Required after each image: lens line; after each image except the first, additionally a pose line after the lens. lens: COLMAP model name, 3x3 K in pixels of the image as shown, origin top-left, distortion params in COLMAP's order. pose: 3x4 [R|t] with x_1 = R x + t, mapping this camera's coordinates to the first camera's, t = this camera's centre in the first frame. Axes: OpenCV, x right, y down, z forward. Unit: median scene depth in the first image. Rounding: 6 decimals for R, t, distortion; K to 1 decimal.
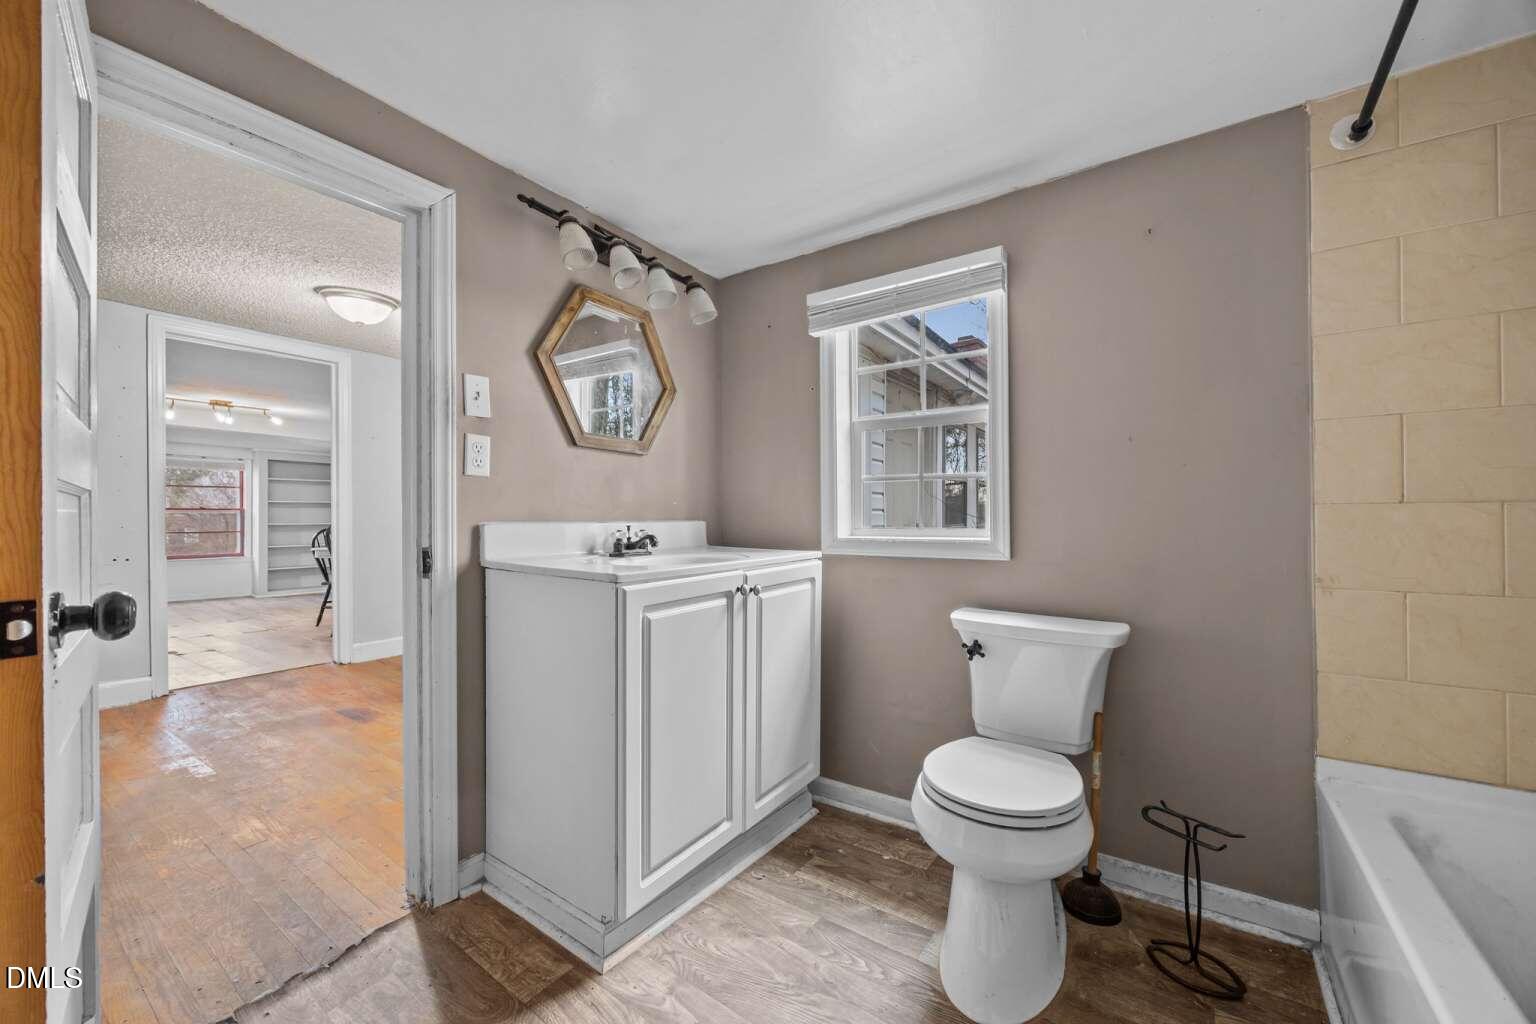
lens RADIAL K [[597.6, 0, 768.0], [0, 597.6, 512.0], [0, 0, 1]] dist [-0.000215, 0.000049]
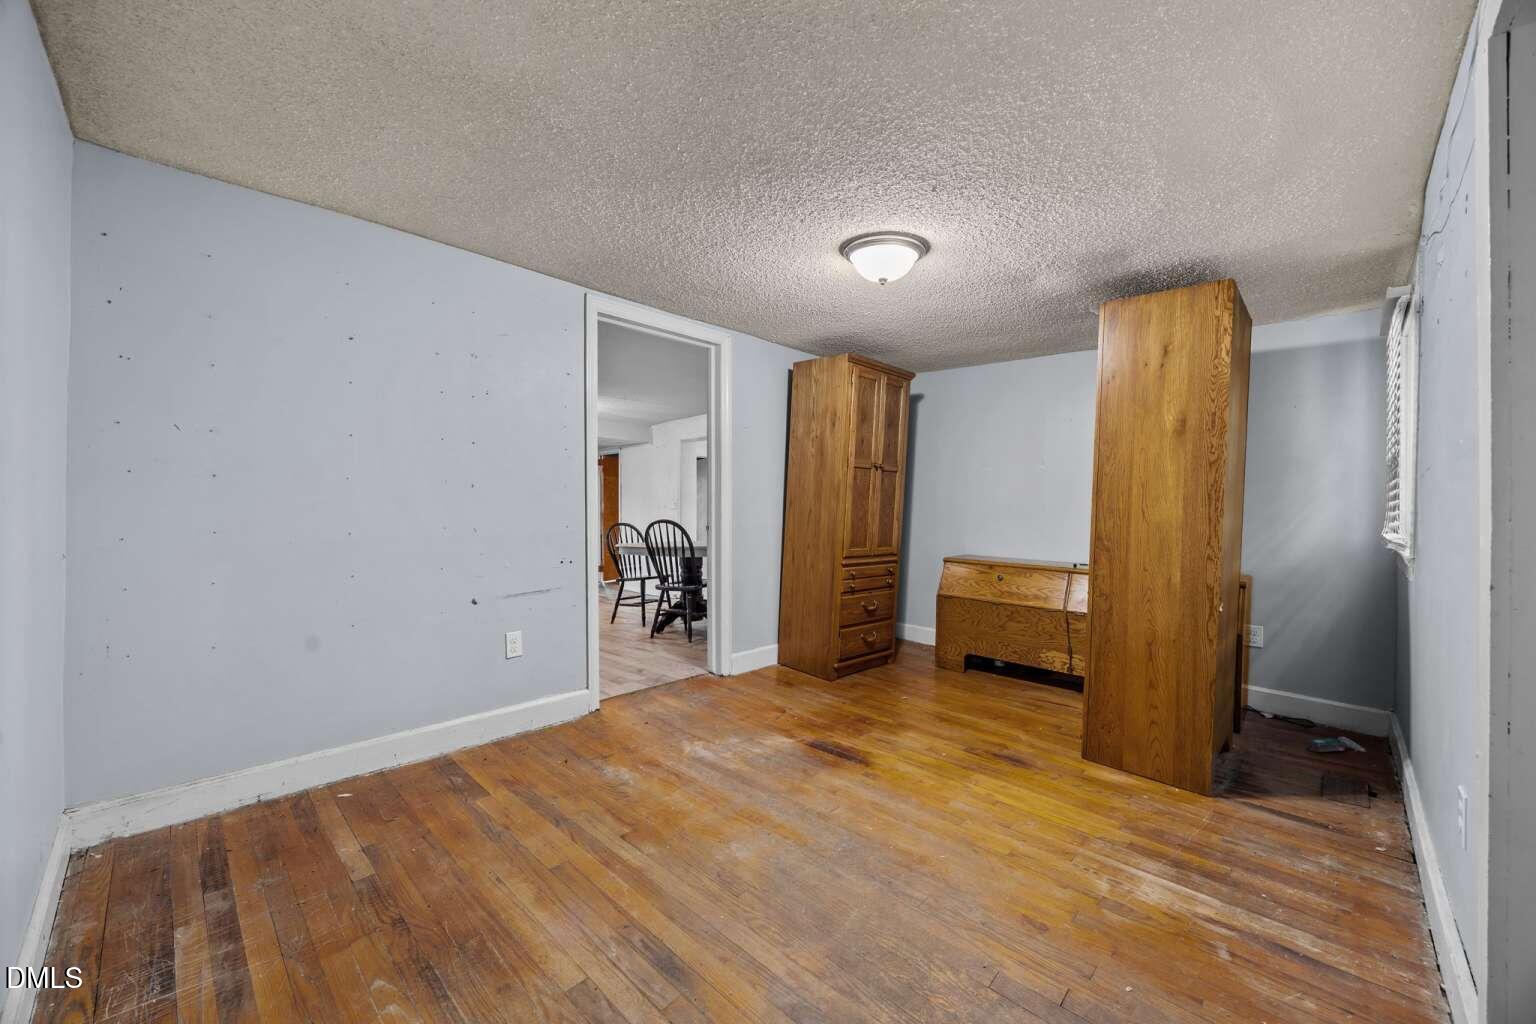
lens RADIAL K [[590.7, 0, 769.1], [0, 590.7, 504.6], [0, 0, 1]] dist [-0.001494, -0.000105]
pose [[0.988213, -0.005104, -0.153003, -0.615159], [0.006208, 0.999958, 0.006734, -0.015937], [0.152962, -0.007604, 0.988203, 0.150036]]
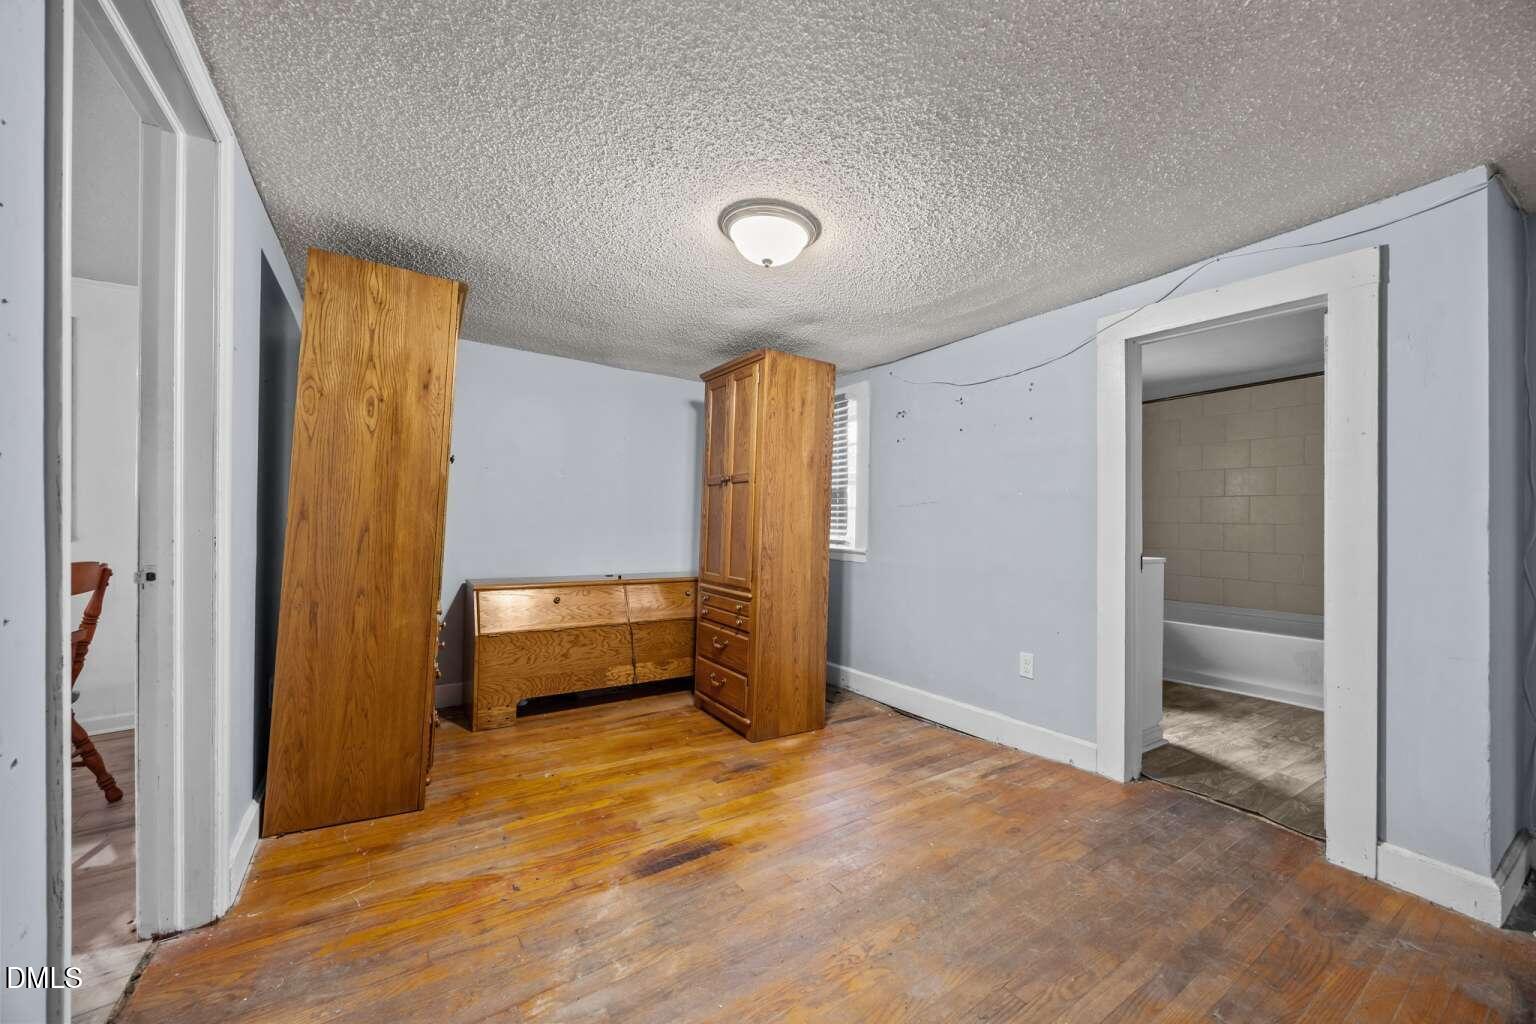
lens RADIAL K [[597.6, 0, 768.0], [0, 597.6, 512.0], [0, 0, 1]] dist [-0.000215, 0.000049]
pose [[0.350812, 0.000875, 0.936446, -1.163696], [-0.016509, 0.999850, 0.005250, -0.024677], [-0.936300, -0.017302, 0.350774, 0.652969]]
